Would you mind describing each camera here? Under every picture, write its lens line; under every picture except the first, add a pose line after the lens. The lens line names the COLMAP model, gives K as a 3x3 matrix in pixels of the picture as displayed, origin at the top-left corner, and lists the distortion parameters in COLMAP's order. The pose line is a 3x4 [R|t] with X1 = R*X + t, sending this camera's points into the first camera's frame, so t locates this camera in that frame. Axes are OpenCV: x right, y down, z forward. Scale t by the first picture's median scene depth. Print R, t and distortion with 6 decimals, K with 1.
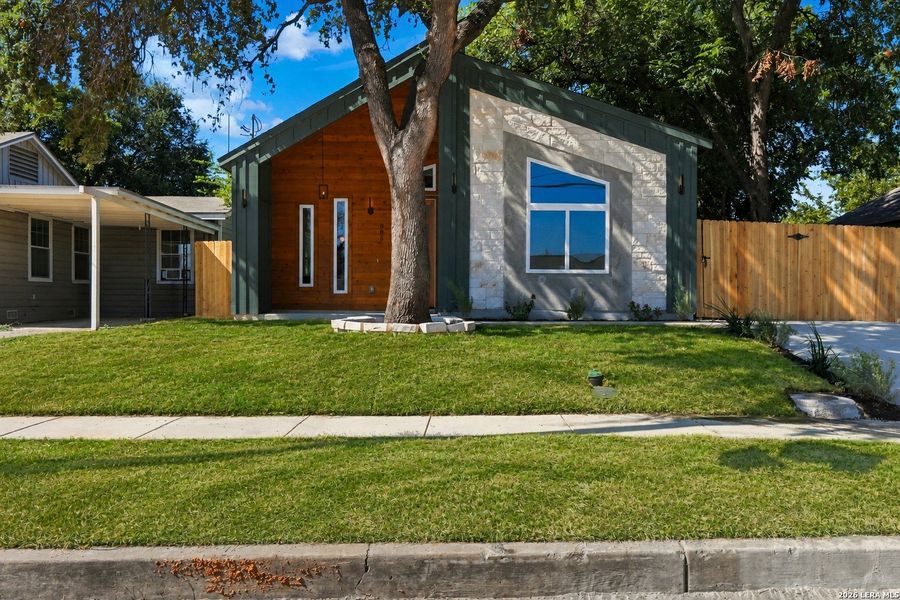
lens RADIAL K [[677.5, 0, 450.0], [0, 677.5, 300.0], [0, 0, 1]] dist [-0.050917, -0.000078]
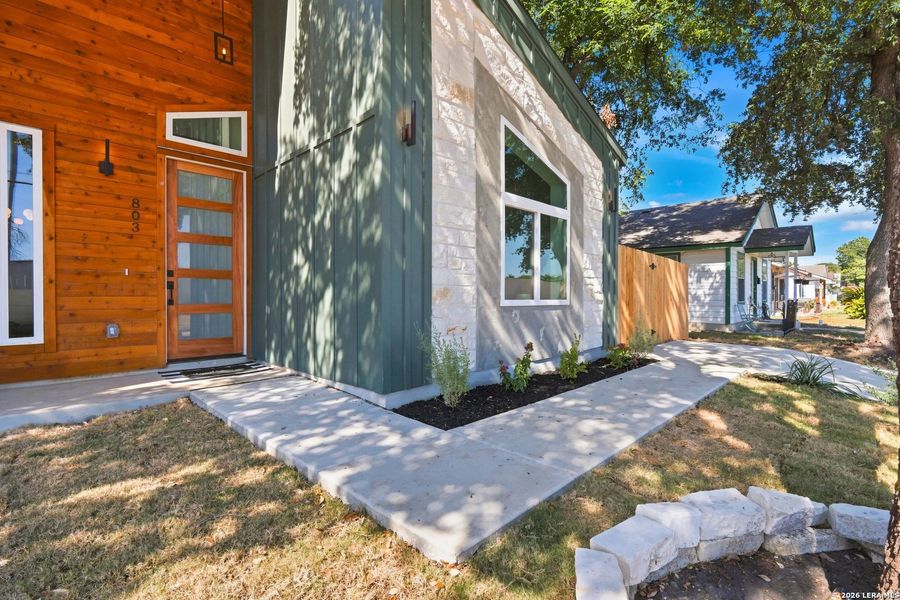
lens RADIAL K [[420.7, 0, 446.4], [0, 420.7, 298.2], [0, 0, 1]] dist [-0.003244, 0.000110]
pose [[0.724829, -0.007055, 0.688893, -0.171595], [0.003694, 0.999973, 0.006354, -0.046358], [-0.688919, -0.002061, 0.724835, 0.708866]]
